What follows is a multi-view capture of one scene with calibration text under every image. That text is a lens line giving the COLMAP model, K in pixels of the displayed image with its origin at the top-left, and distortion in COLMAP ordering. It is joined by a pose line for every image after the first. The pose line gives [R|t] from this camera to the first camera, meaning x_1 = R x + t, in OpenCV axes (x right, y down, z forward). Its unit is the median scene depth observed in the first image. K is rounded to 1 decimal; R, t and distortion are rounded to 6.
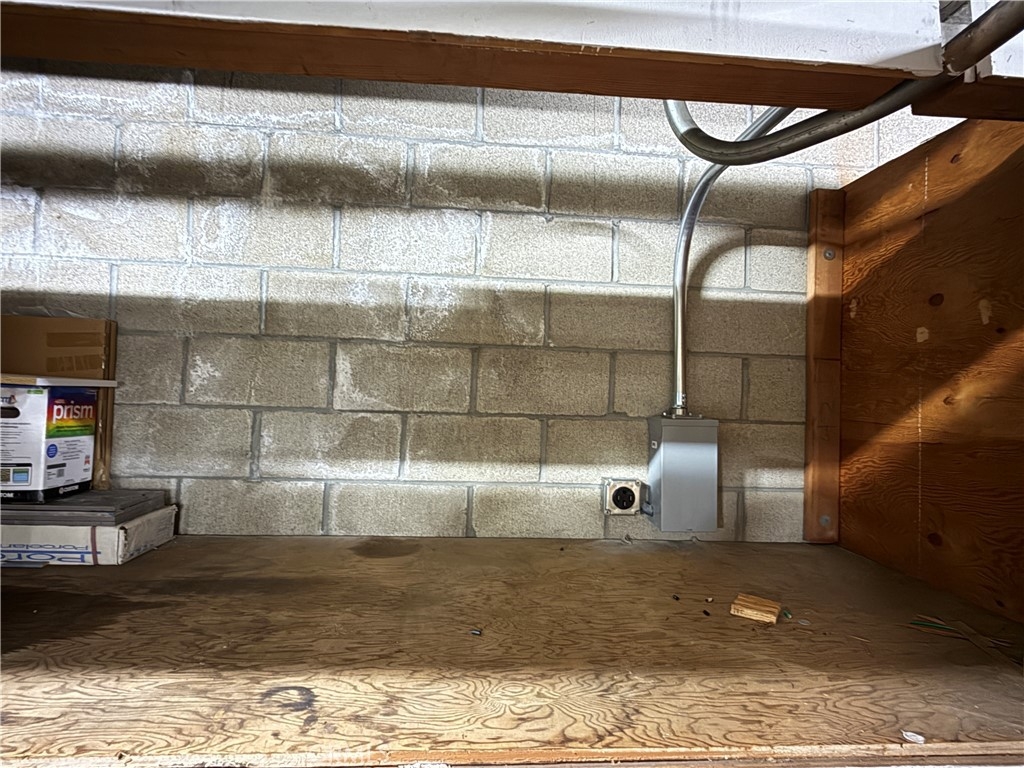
lens RADIAL K [[539.3, 0, 511.0], [0, 539.3, 383.9], [0, 0, 1]] dist [0.001373, 0.001067]
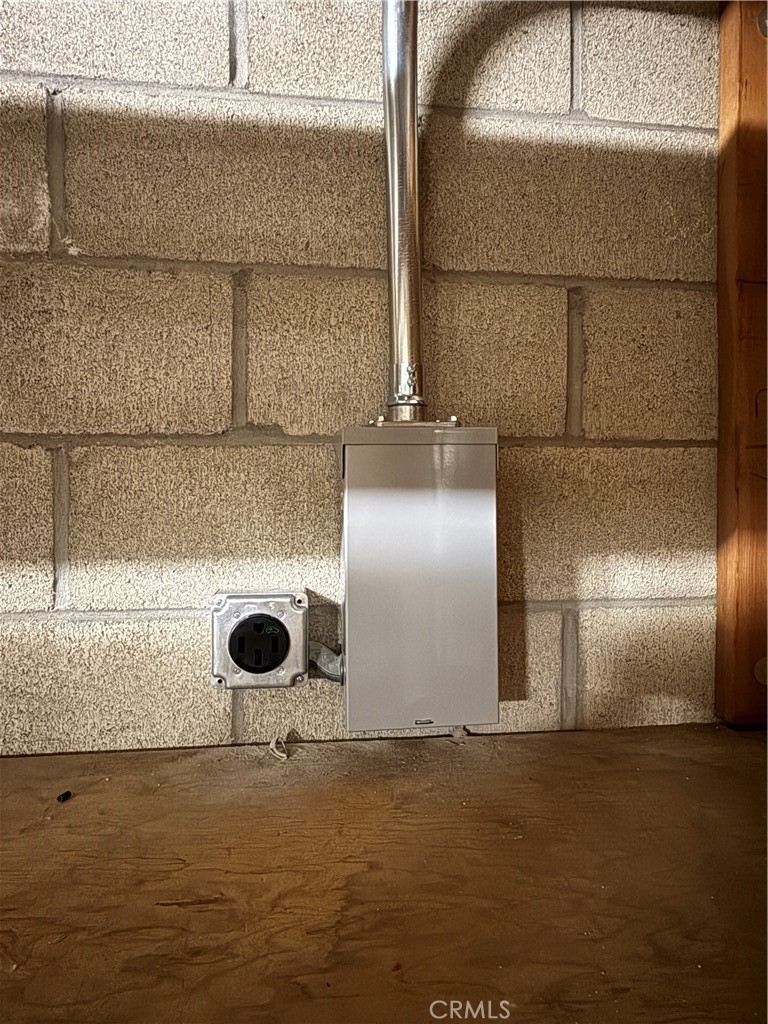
lens RADIAL K [[655.3, 0, 383.4], [0, 655.3, 511.9], [0, 0, 1]] dist [0.003276, 0.001058]
pose [[0.997621, -0.034677, 0.059582, 0.258185], [0.032008, 0.998466, 0.045178, 0.097294], [-0.061058, -0.043164, 0.997201, 0.514438]]
